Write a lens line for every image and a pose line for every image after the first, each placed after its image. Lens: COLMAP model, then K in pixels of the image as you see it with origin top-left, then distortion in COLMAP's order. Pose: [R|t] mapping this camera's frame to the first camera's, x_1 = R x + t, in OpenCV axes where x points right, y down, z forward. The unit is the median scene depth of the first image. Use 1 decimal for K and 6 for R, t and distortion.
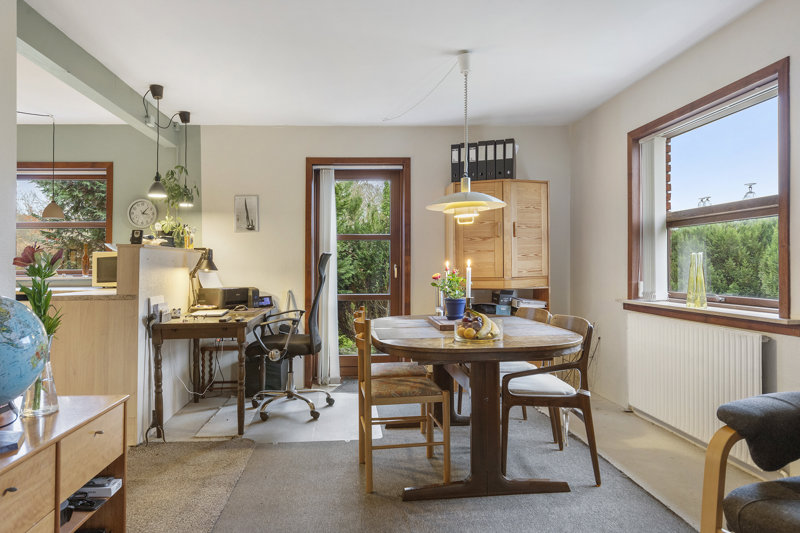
lens RADIAL K [[506.7, 0, 347.6], [0, 506.7, 264.7], [0, 0, 1]] dist [0.009622, -0.000970]
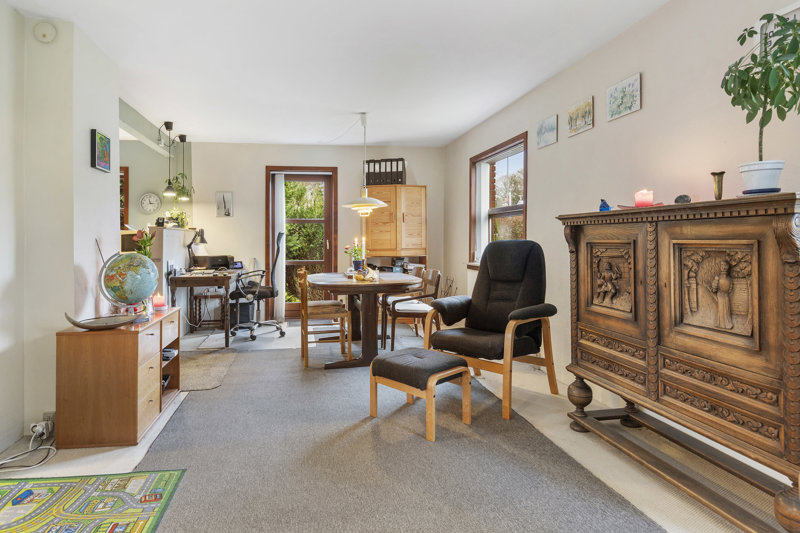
lens RADIAL K [[444.6, 0, 336.8], [0, 444.6, 262.3], [0, 0, 1]] dist [-0.001845, -0.000188]
pose [[0.995690, -0.001140, 0.092736, 0.002663], [-0.003561, 0.998717, 0.050505, -0.000931], [-0.092675, -0.050618, 0.994409, -0.368555]]
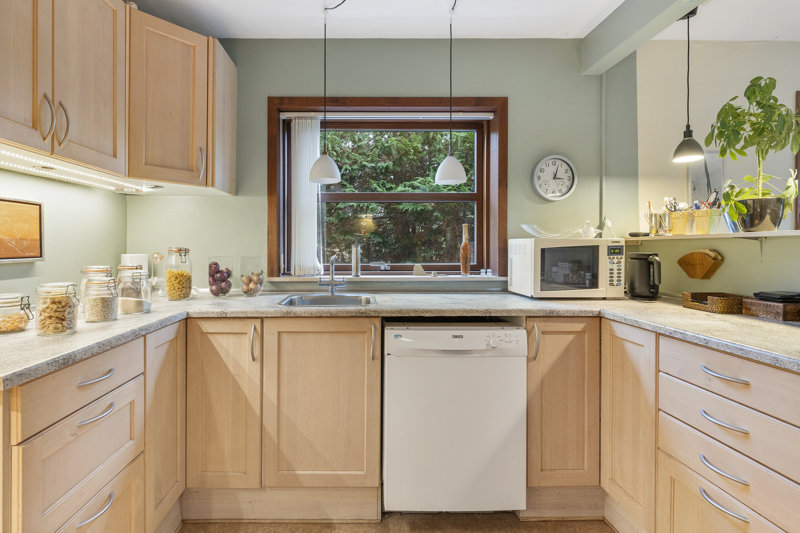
lens RADIAL K [[407.5, 0, 357.3], [0, 407.5, 250.3], [0, 0, 1]] dist [0.004607, -0.003361]
pose [[0.999802, 0.010344, -0.016994, -0.852709], [-0.010188, 0.999906, 0.009224, -0.017675], [0.017088, -0.009049, 0.999813, 0.606611]]
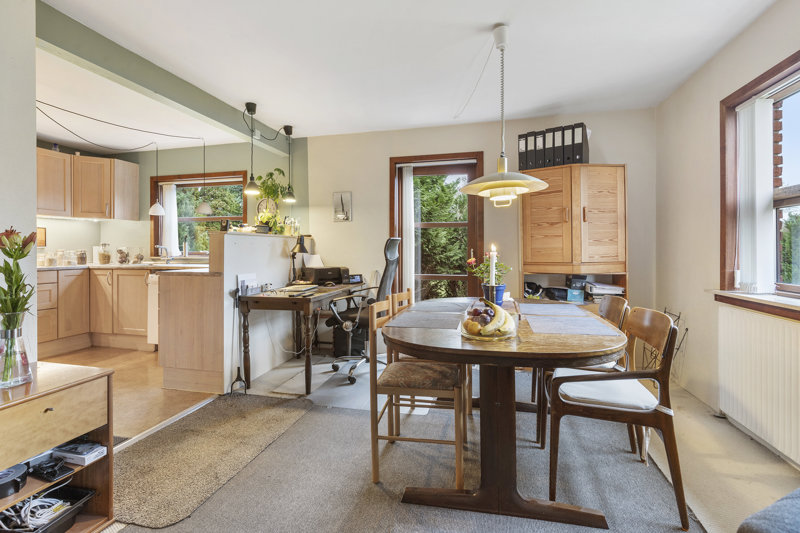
lens RADIAL K [[370.0, 0, 371.3], [0, 370.0, 248.7], [0, 0, 1]] dist [0.000473, -0.001977]
pose [[0.956441, 0.005337, -0.291877, 0.158906], [-0.005303, 0.999986, 0.000906, -0.000711], [0.291878, 0.000681, 0.956455, 0.208700]]
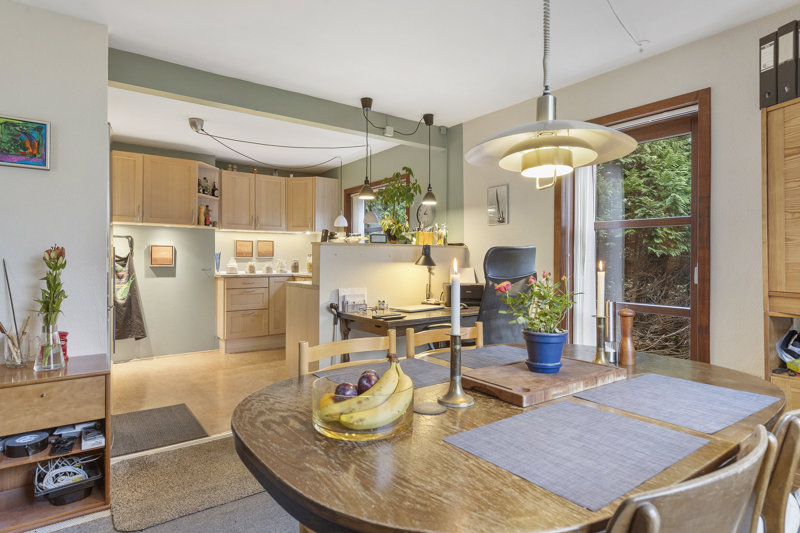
lens RADIAL K [[413.6, 0, 397.0], [0, 413.6, 258.9], [0, 0, 1]] dist [-0.001088, 0.002296]
pose [[0.584024, 0.010844, -0.811664, 0.386833], [-0.007060, 0.999941, 0.008279, -0.009381], [0.811706, 0.000895, 0.584066, 0.509038]]
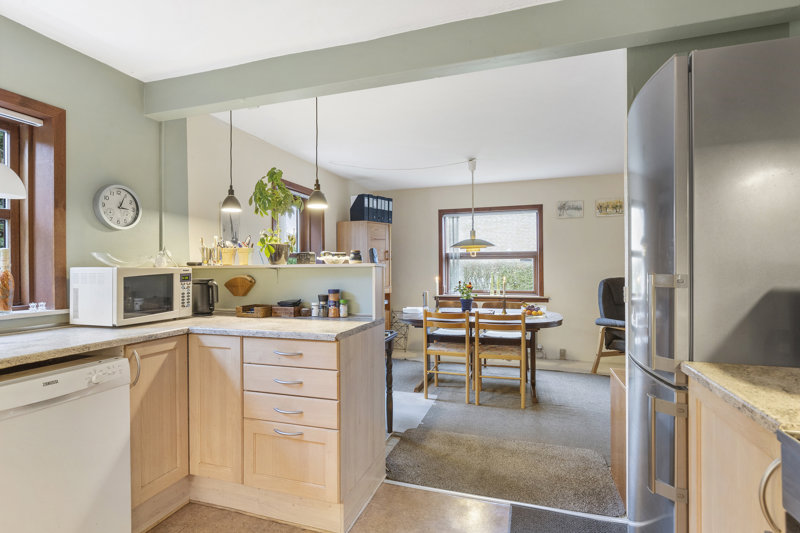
lens RADIAL K [[407.5, 0, 387.1], [0, 407.5, 271.7], [0, 0, 1]] dist [0.004607, -0.003361]
pose [[0.357048, -0.002089, 0.934084, -0.966251], [0.002367, 0.999996, 0.001332, -0.023136], [-0.934083, 0.001735, 0.357052, 0.617270]]
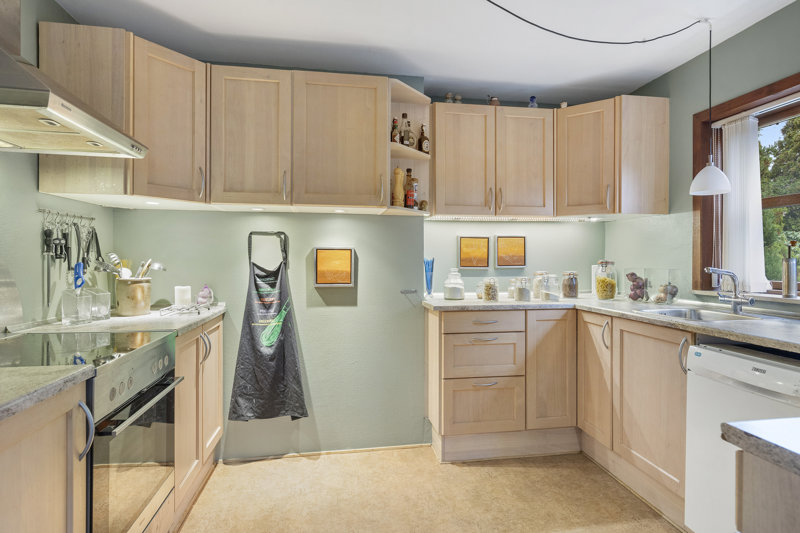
lens RADIAL K [[426.0, 0, 413.9], [0, 426.0, 260.3], [0, 0, 1]] dist [-0.000428, -0.000329]
pose [[0.156402, 0.013089, -0.987607, -0.378396], [-0.000239, 0.999913, 0.013214, -0.024743], [0.987693, -0.001830, 0.156392, 0.694250]]
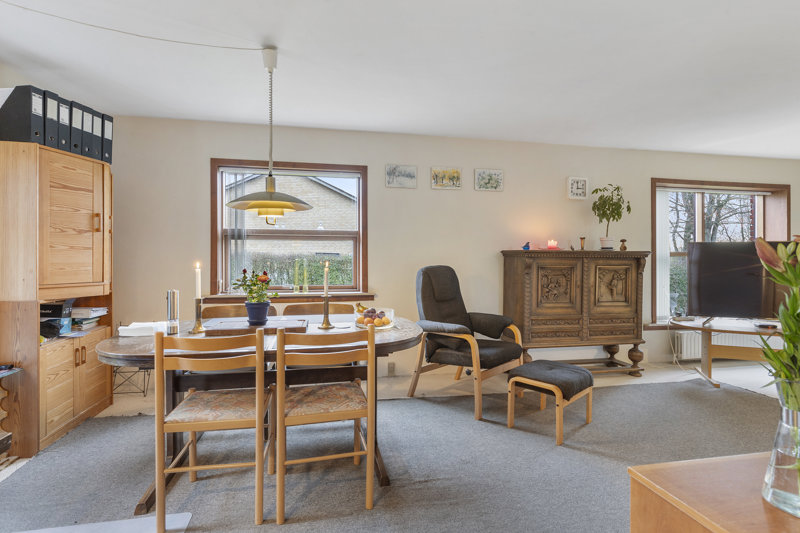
lens RADIAL K [[398.9, 0, 405.0], [0, 398.9, 263.3], [0, 0, 1]] dist [0.000678, -0.000581]
pose [[-0.186086, 0.011679, 0.982464, -0.461027], [-0.000605, 0.999928, -0.012001, 0.003663], [-0.982533, -0.002828, -0.186065, 0.709755]]
